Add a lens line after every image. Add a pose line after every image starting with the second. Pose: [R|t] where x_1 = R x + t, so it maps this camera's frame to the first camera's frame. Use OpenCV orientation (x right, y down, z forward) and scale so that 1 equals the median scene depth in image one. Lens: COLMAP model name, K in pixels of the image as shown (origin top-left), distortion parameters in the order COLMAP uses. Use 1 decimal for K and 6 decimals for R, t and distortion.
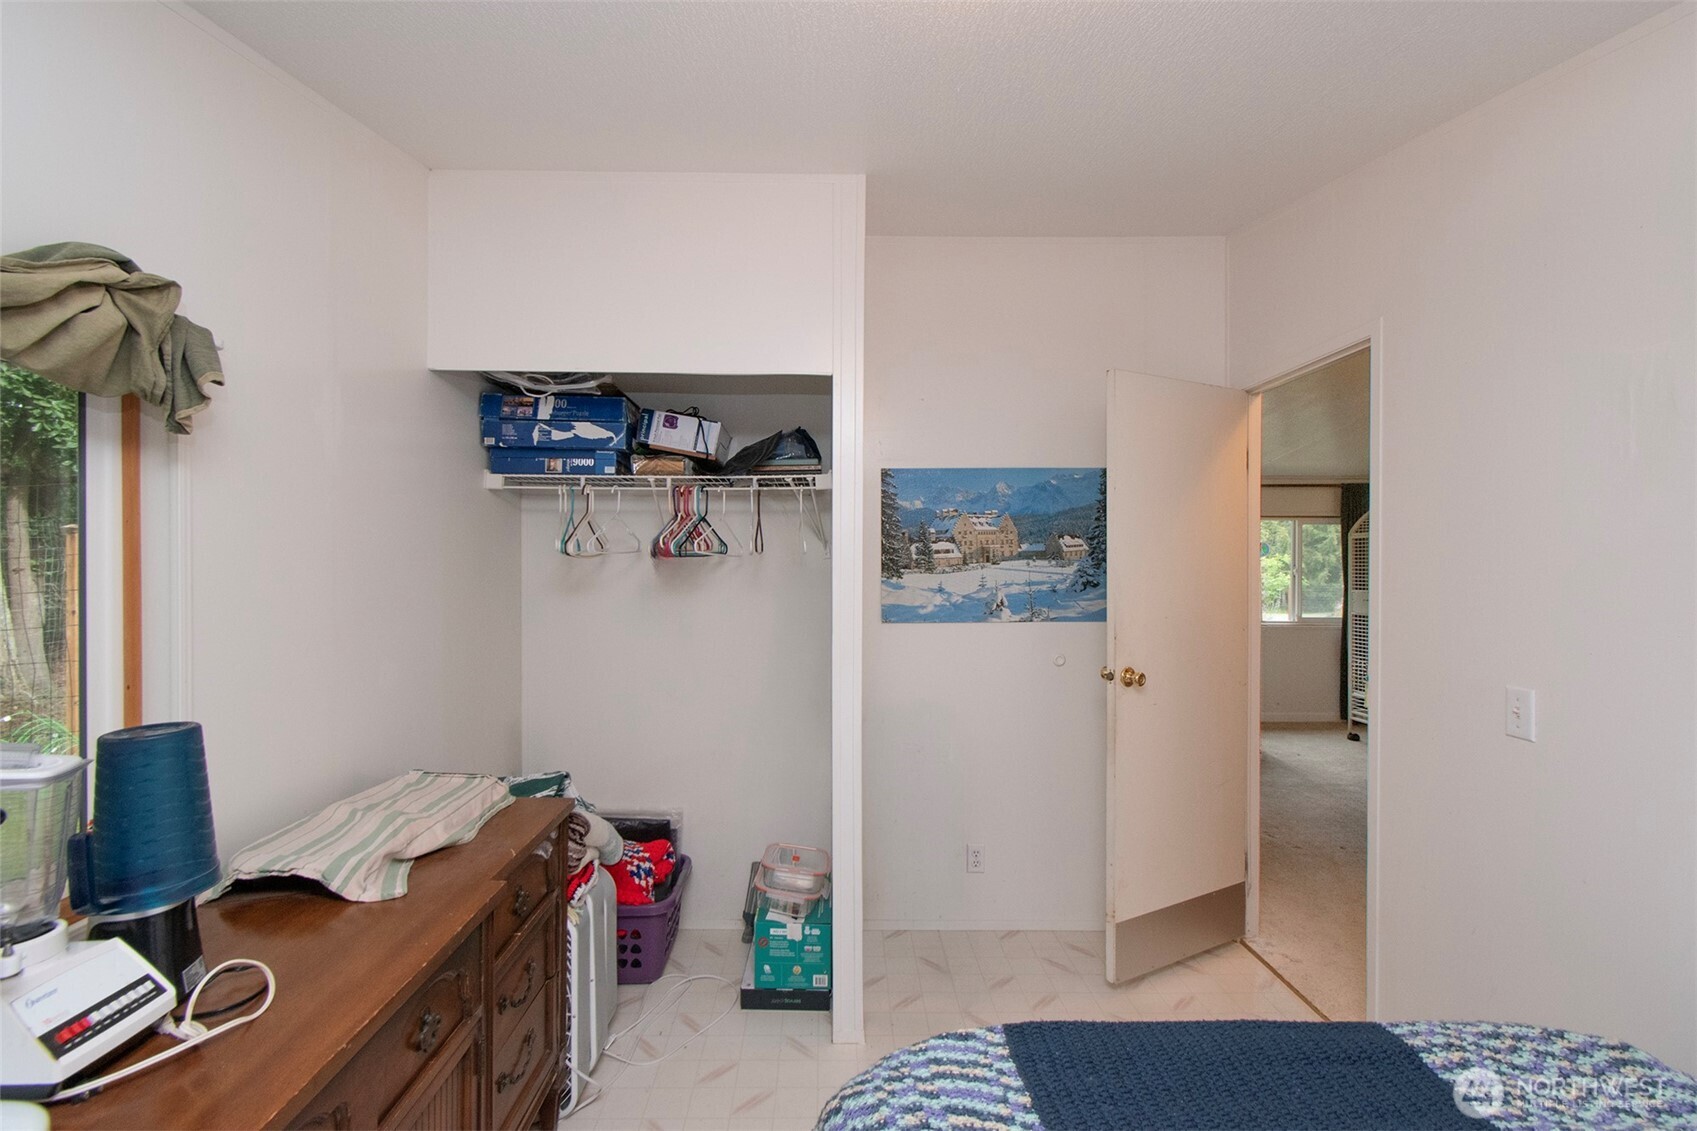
lens RADIAL K [[809.3, 0, 847.5], [0, 809.3, 569.5], [0, 0, 1]] dist [-0.000375, 0.001352]
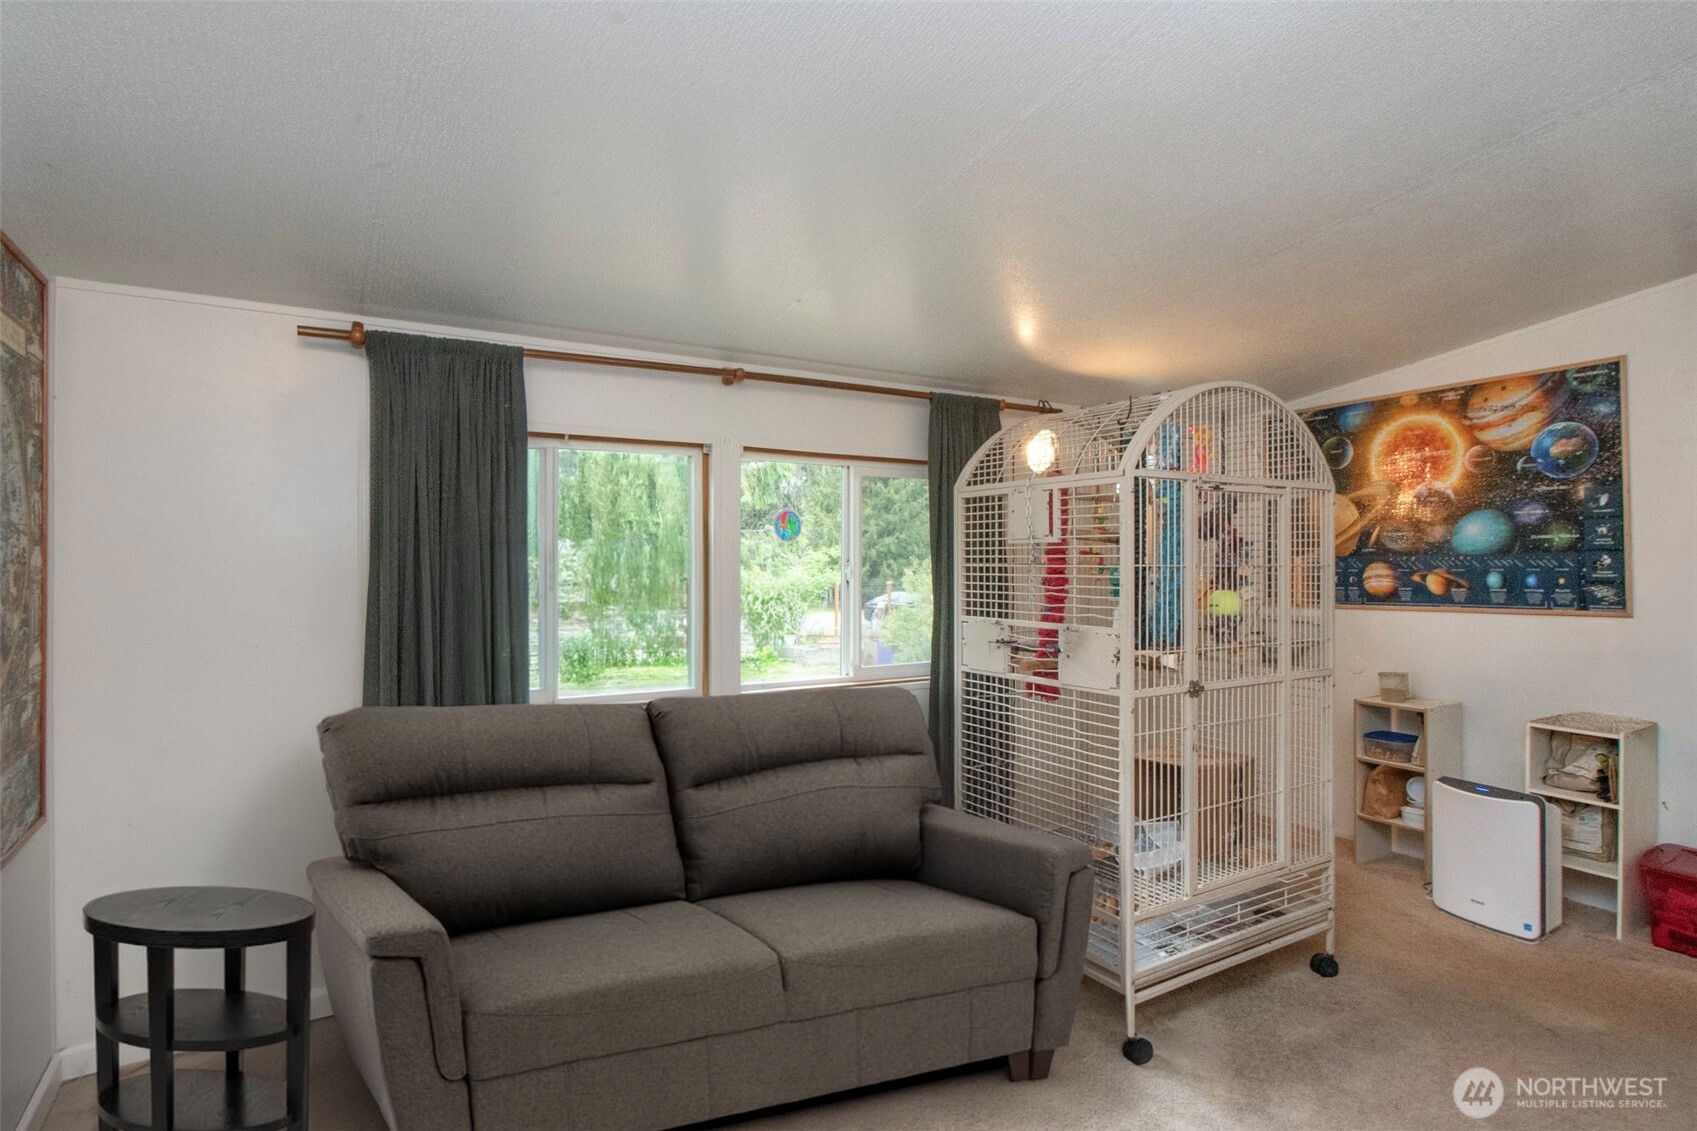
lens RADIAL K [[840.1, 0, 846.8], [0, 840.1, 562.4], [0, 0, 1]] dist [-0.004542, -0.004125]
pose [[0.871372, -0.004126, 0.490605, 0.314871], [0.005685, 0.999982, -0.001687, -0.001703], [-0.490589, 0.004260, 0.871380, 0.578850]]
